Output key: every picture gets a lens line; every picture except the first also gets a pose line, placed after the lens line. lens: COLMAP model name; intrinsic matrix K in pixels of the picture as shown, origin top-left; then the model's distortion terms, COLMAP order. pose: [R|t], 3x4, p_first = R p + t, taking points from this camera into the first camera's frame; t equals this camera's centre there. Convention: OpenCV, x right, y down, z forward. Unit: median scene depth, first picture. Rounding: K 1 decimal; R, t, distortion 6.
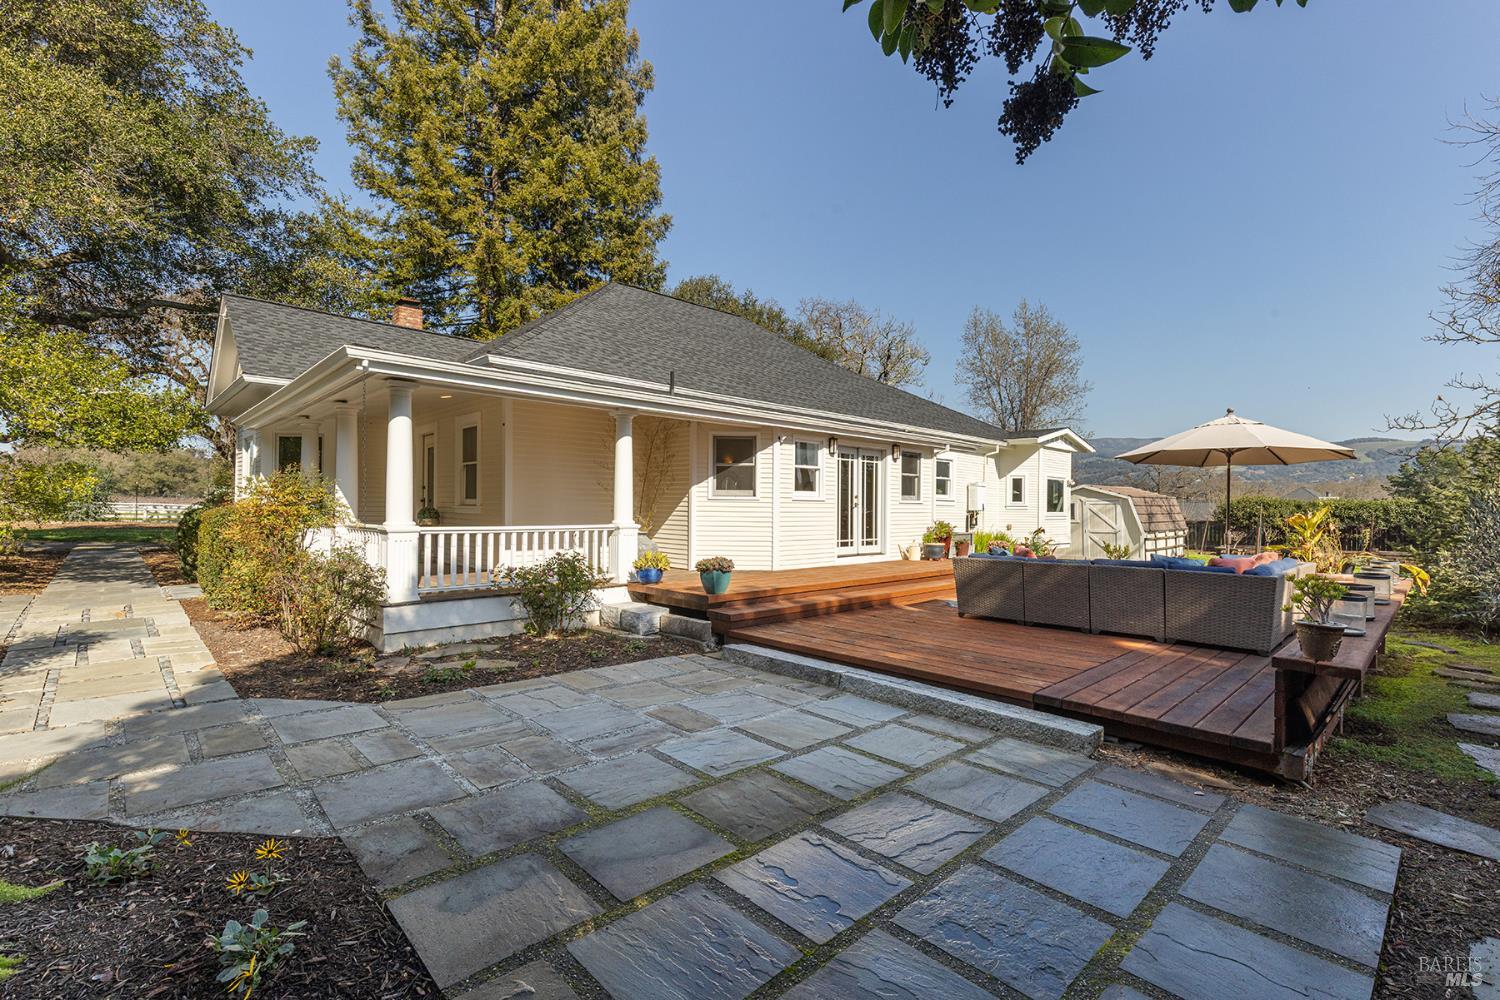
lens RADIAL K [[673.7, 0, 754.8], [0, 673.7, 505.6], [0, 0, 1]] dist [0.001467, 0.000280]
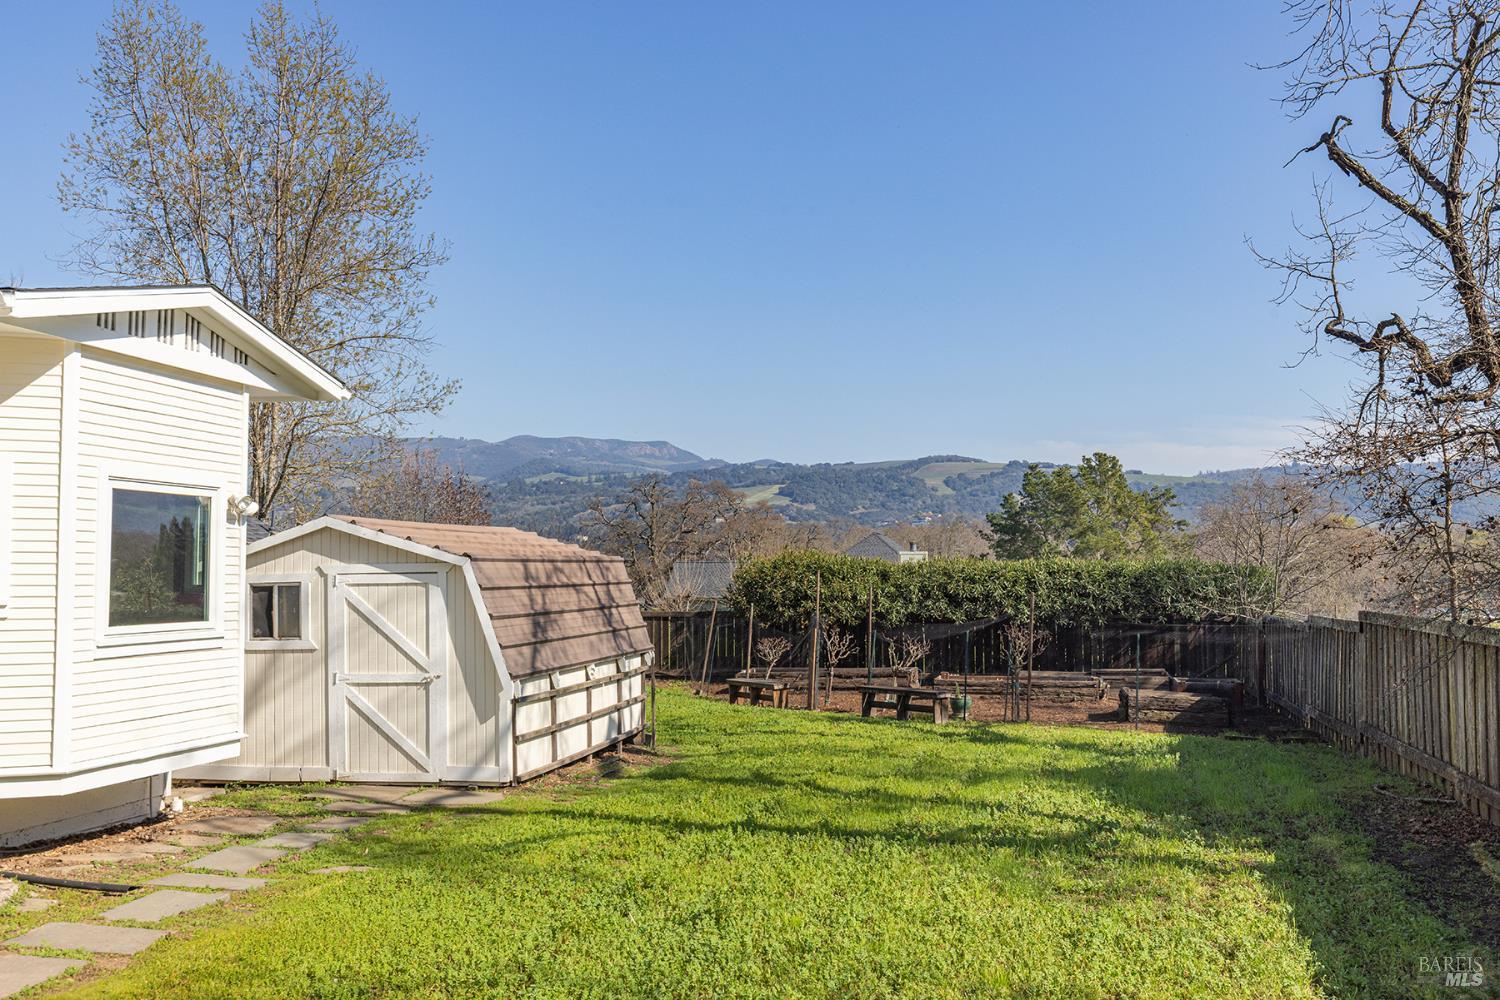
lens RADIAL K [[1494.5, 0, 750.0], [0, 1494.5, 500.0], [0, 0, 1]] dist [-0.004712, -0.002891]
pose [[0.823693, 0.018885, 0.566722, 0.250568], [0.007498, 0.998995, -0.044187, -0.007941], [-0.566987, 0.040646, 0.822724, 0.342281]]
